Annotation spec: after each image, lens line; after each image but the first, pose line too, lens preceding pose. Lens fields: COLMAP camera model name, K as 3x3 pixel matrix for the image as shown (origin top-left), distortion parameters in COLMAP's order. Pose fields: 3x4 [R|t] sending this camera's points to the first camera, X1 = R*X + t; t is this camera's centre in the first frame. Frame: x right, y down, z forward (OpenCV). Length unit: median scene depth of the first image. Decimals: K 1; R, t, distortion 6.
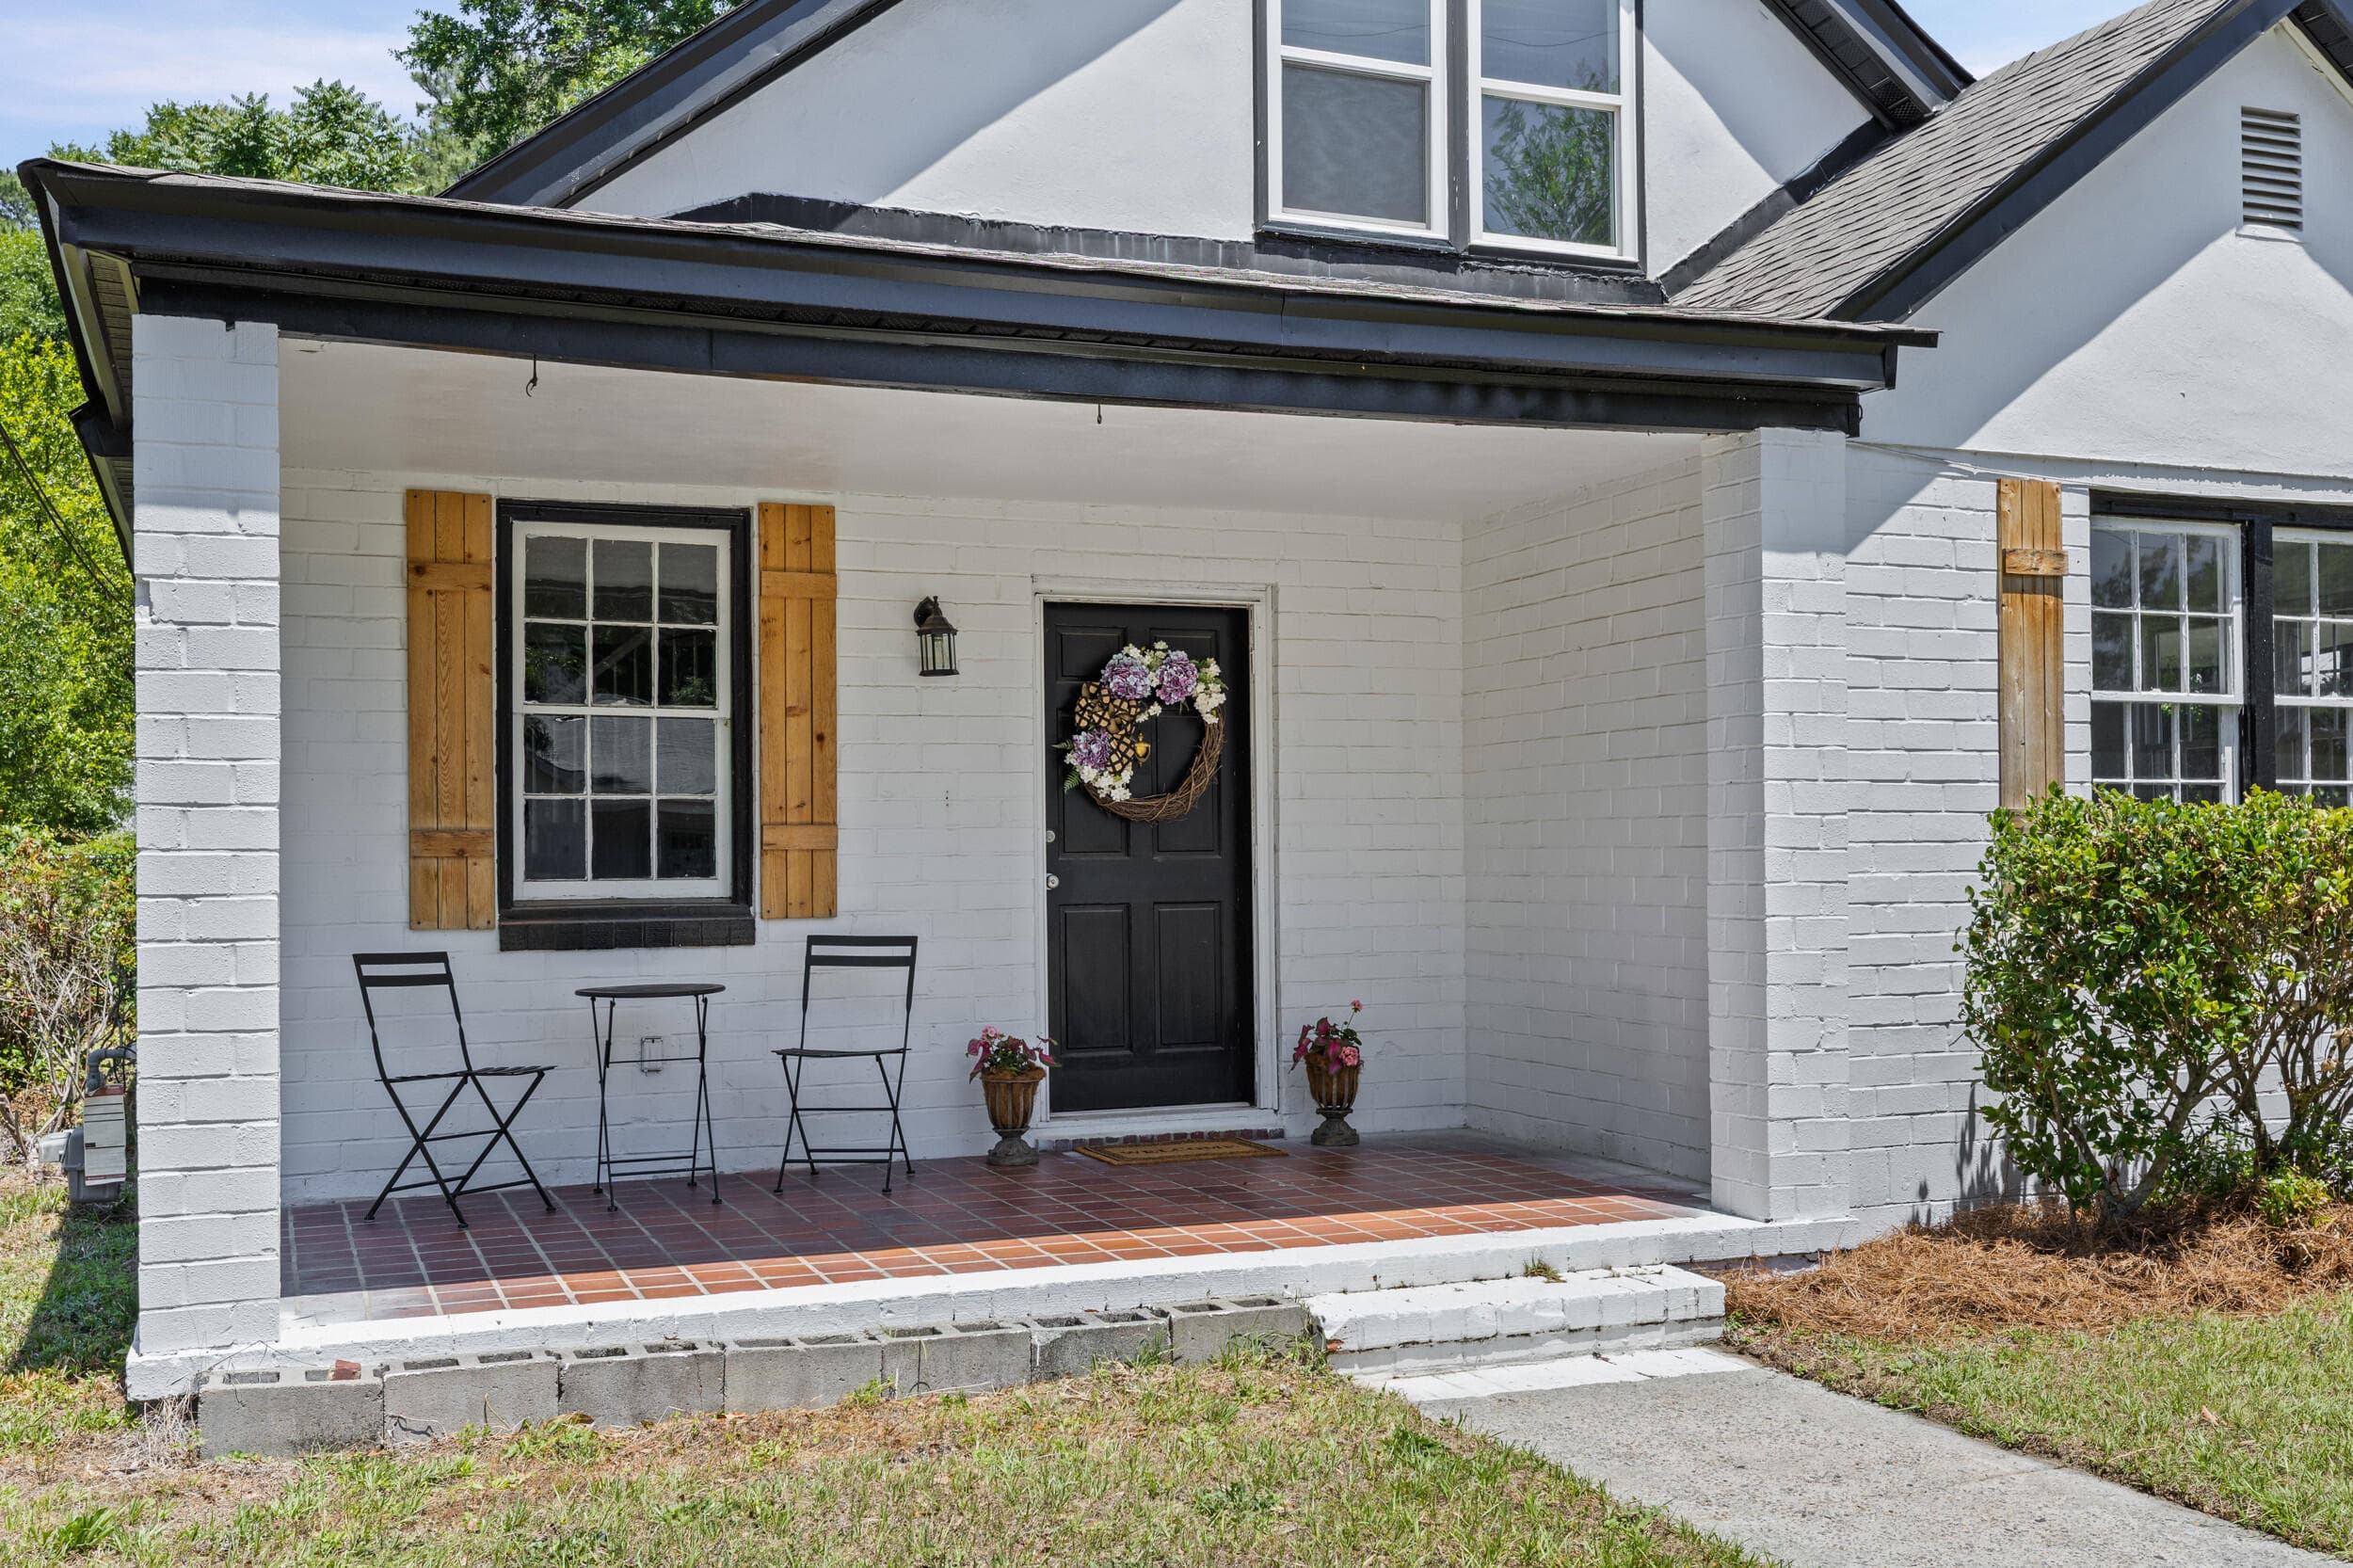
lens RADIAL K [[2296.6, 0, 1174.5], [0, 2296.6, 833.4], [0, 0, 1]] dist [-0.003019, 0.011174]
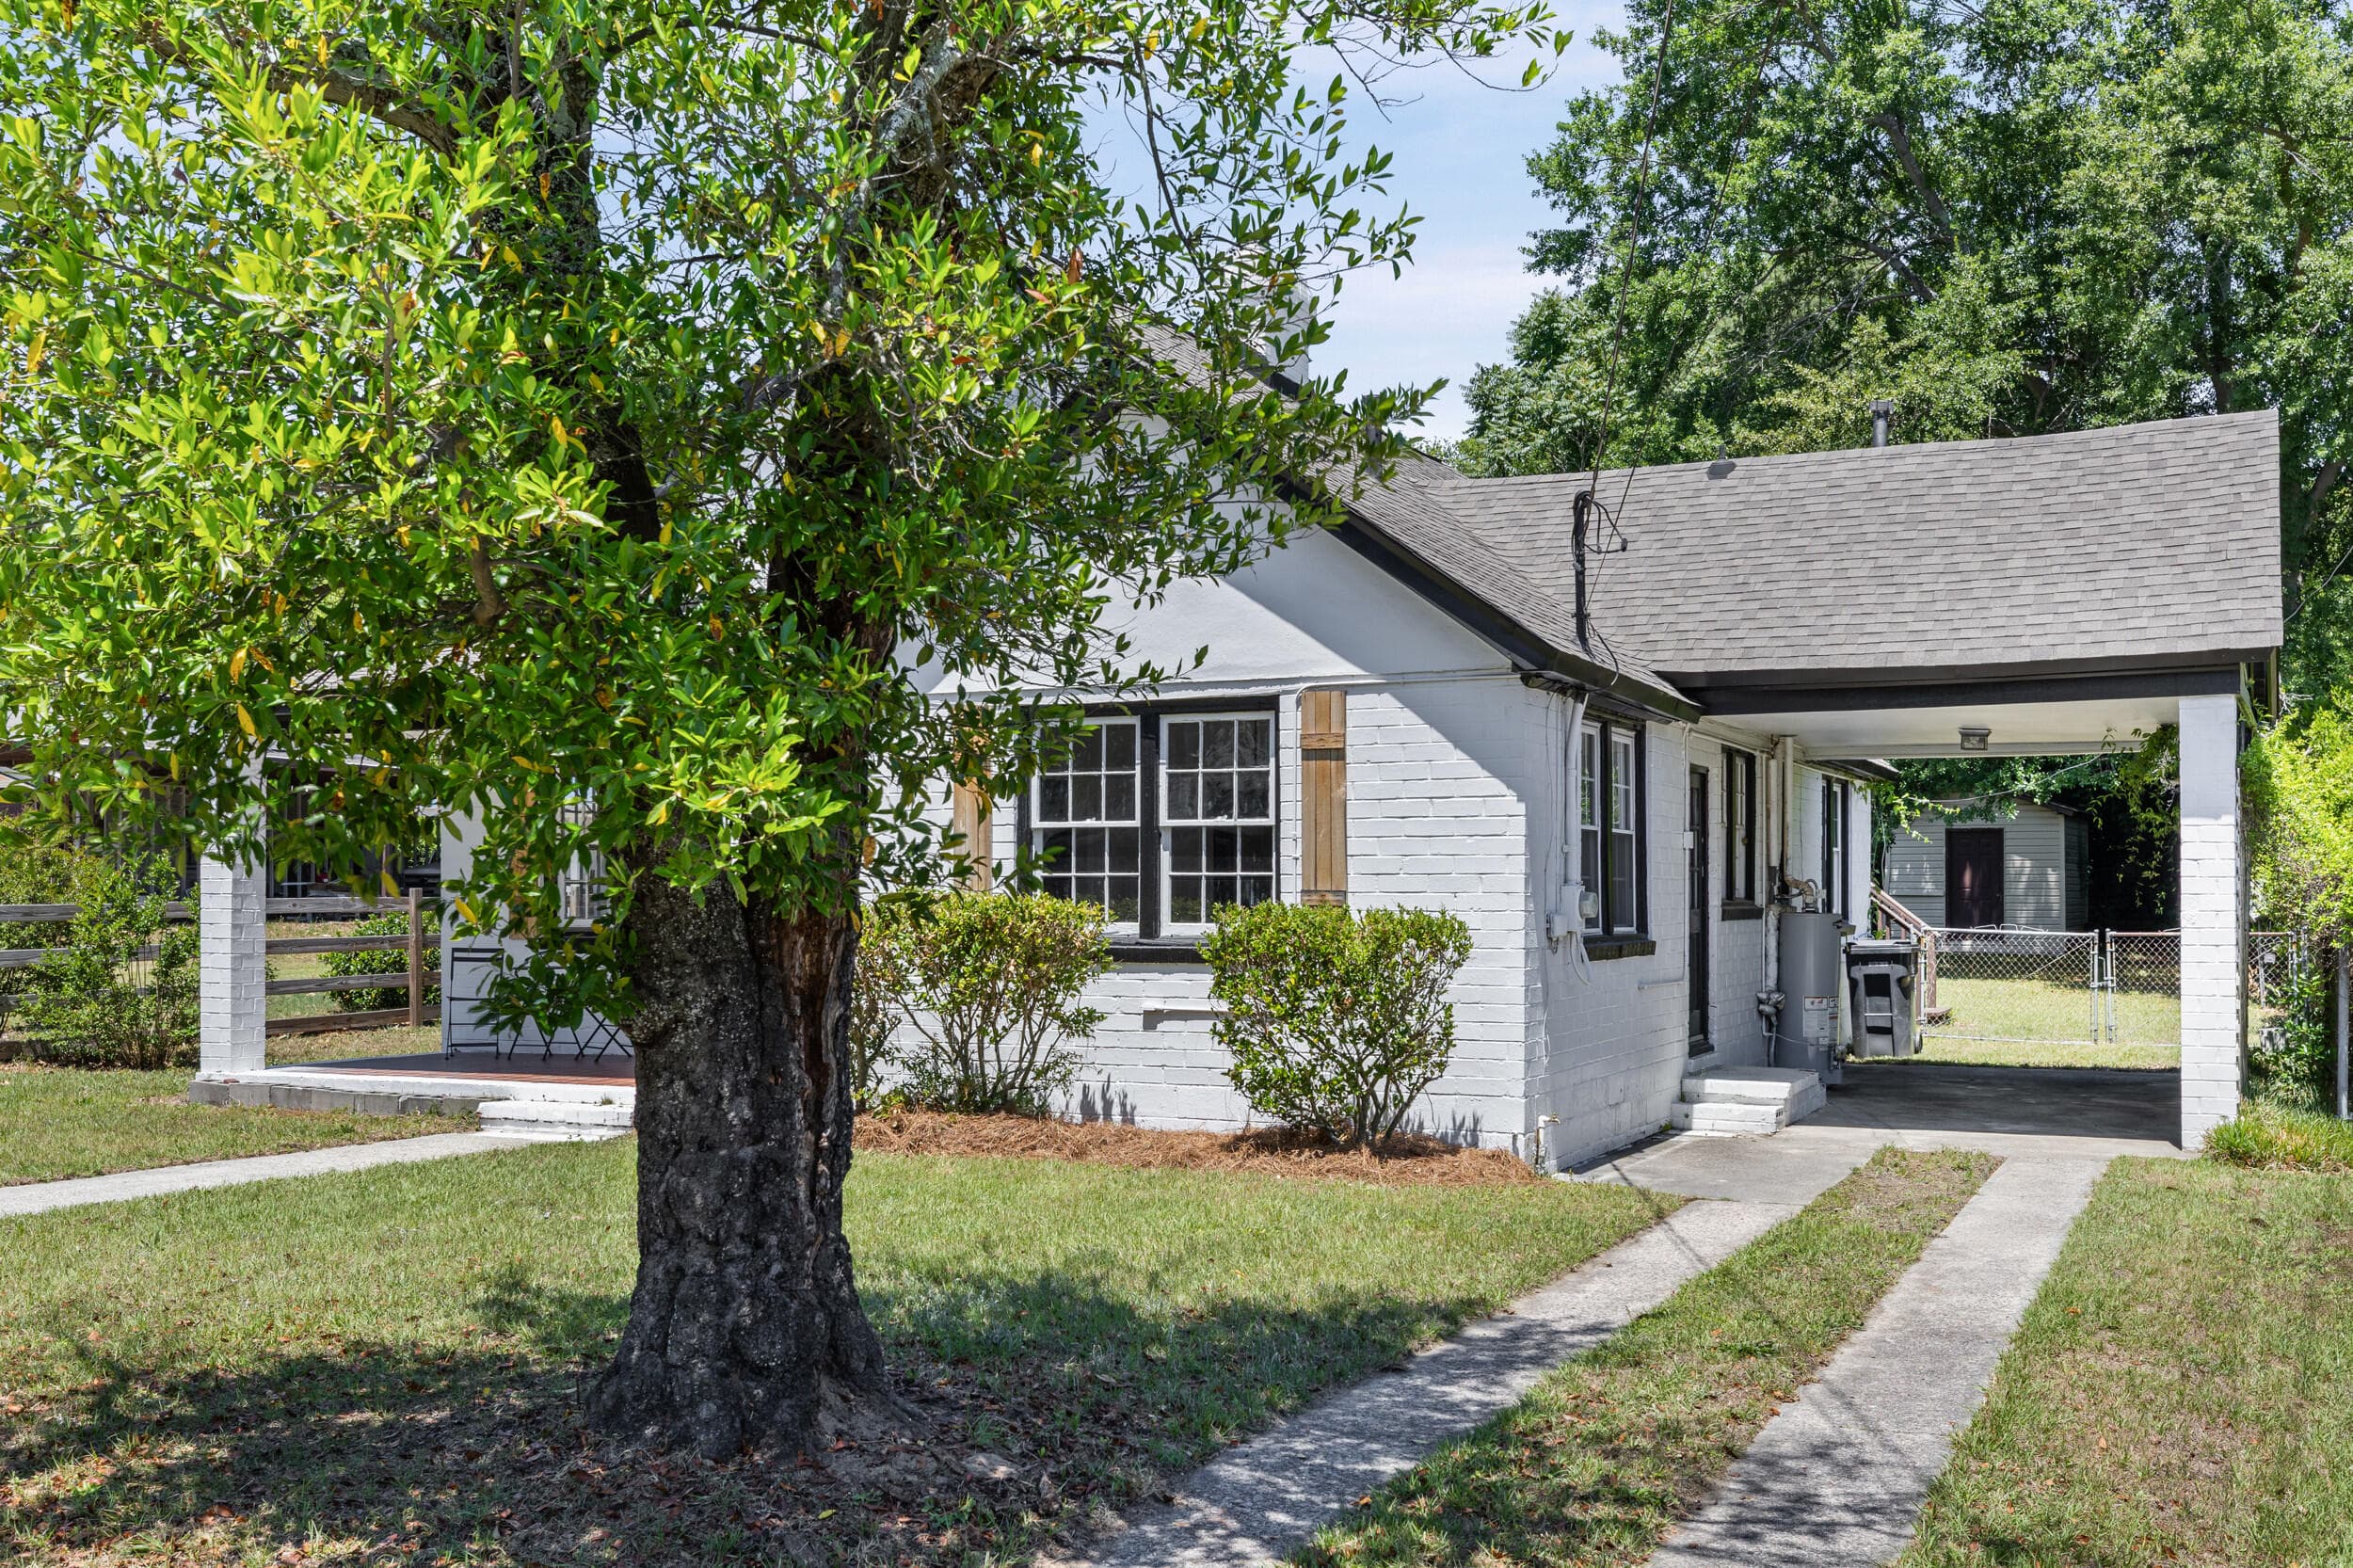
lens RADIAL K [[2296.6, 0, 1174.5], [0, 2296.6, 833.4], [0, 0, 1]] dist [-0.003019, 0.011174]
pose [[0.677734, -0.009390, -0.735247, 1.746370], [0.003121, 0.999946, -0.009894, -0.036794], [0.735300, 0.004411, 0.677727, -0.080663]]
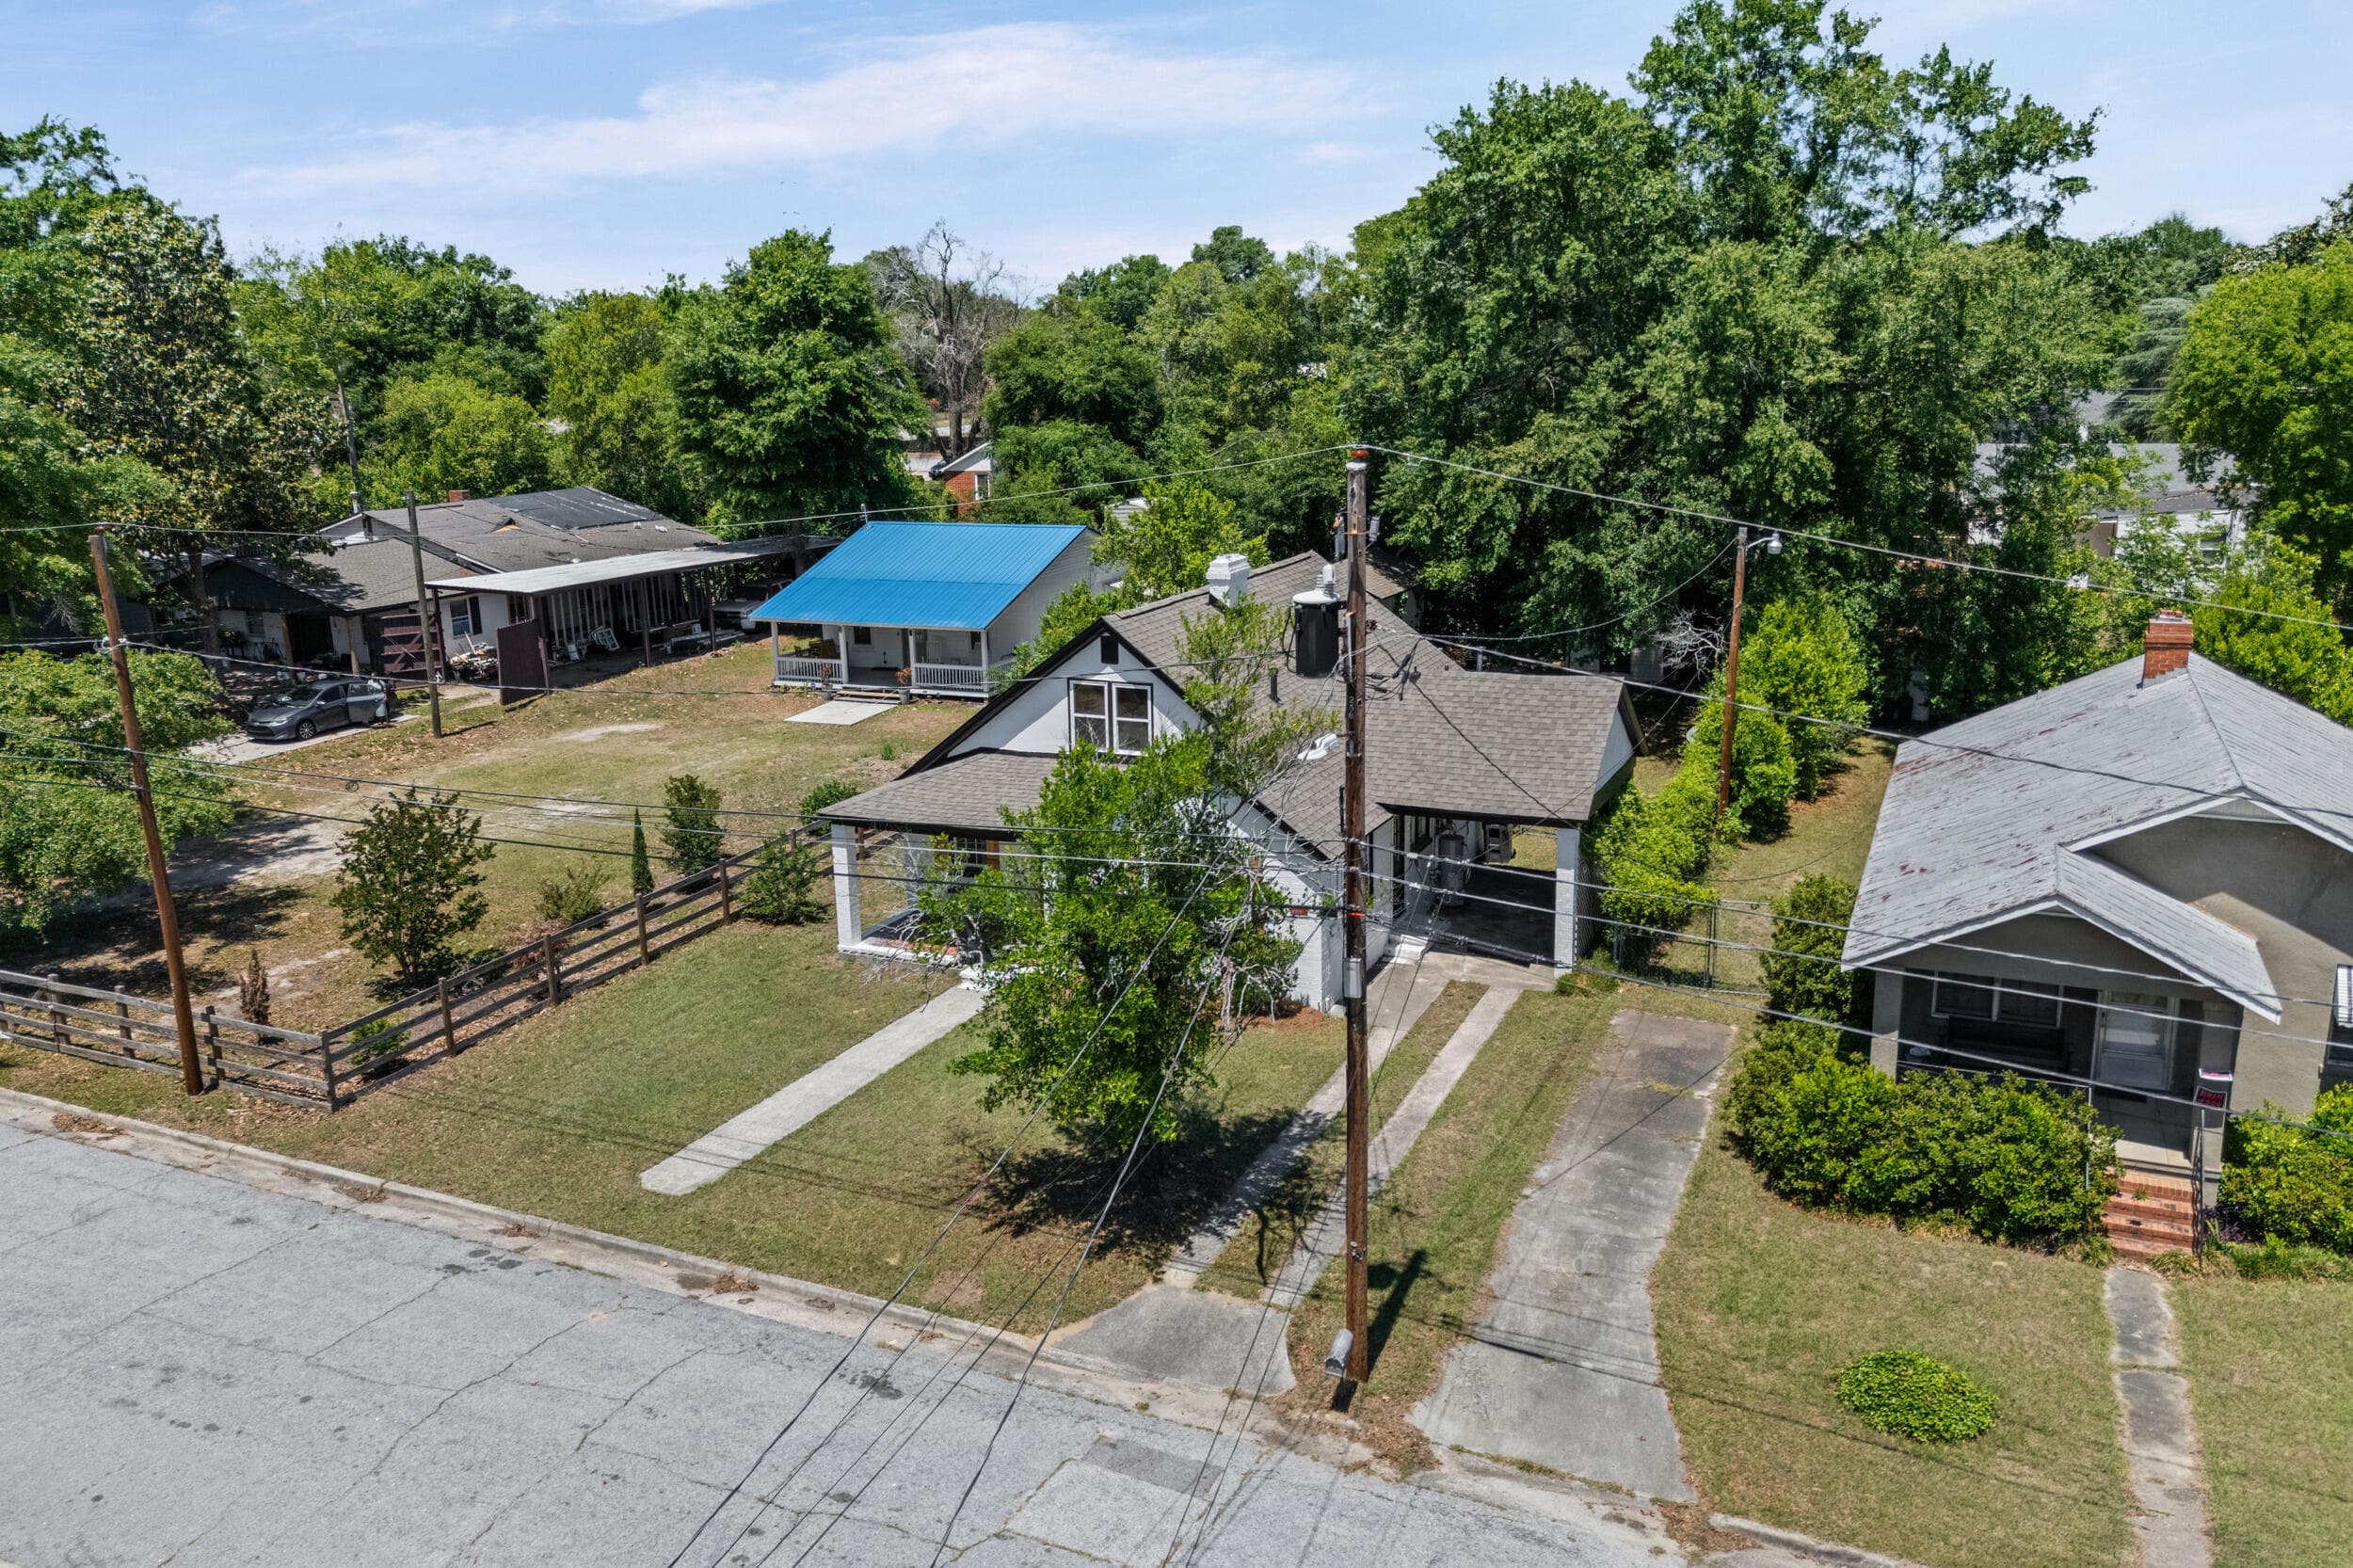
lens RADIAL K [[1805.1, 0, 1176.5], [0, 1805.1, 784.0], [0, 0, 1]] dist [0.037927, -0.001958]
pose [[0.694023, 0.164988, -0.700793, 3.140338], [0.027856, 0.966505, 0.255132, -1.269644], [0.719413, -0.196589, 0.666181, -1.522745]]
